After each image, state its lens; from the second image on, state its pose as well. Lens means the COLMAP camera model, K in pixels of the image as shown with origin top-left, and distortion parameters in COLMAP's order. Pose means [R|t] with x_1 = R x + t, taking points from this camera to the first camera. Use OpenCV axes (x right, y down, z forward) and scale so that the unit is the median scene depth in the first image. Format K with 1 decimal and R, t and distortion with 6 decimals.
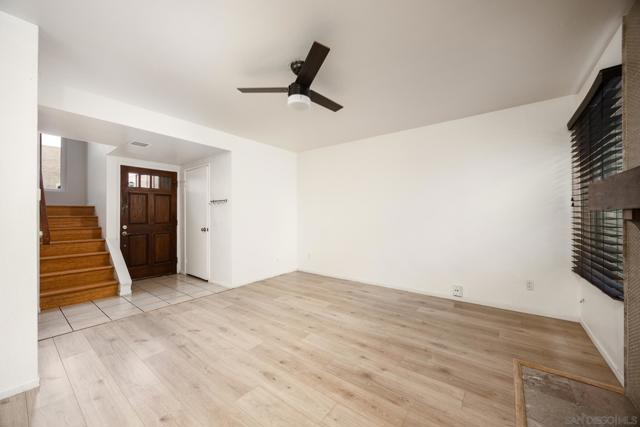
lens RADIAL K [[245.5, 0, 322.4], [0, 245.5, 212.8], [0, 0, 1]] dist [-0.003154, 0.000090]
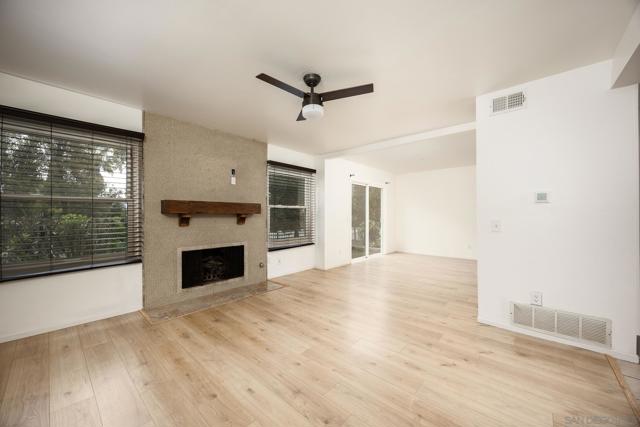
lens RADIAL K [[245.5, 0, 319.7], [0, 245.5, 213.3], [0, 0, 1]] dist [-0.003154, 0.000090]
pose [[-0.995873, 0.006751, 0.090503, -0.185971], [0.005750, 0.999919, -0.011320, 0.012556], [-0.090572, -0.010753, -0.995832, 1.731658]]
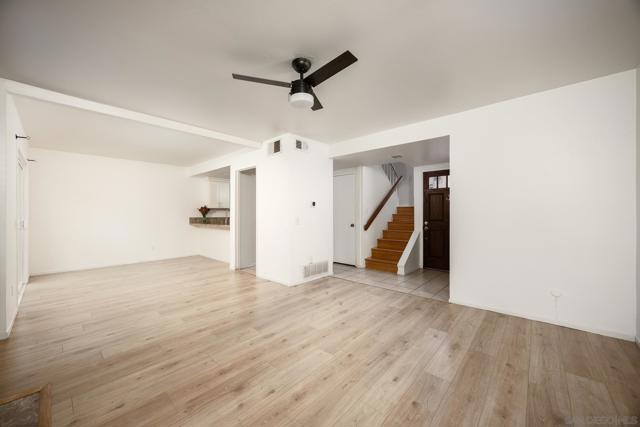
lens RADIAL K [[245.5, 0, 317.8], [0, 245.5, 213.4], [0, 0, 1]] dist [-0.003154, 0.000090]
pose [[-0.092742, 0.005514, -0.995675, 0.744075], [0.011032, 0.999929, 0.004510, 0.000932], [0.995629, -0.010566, -0.092797, 0.964061]]
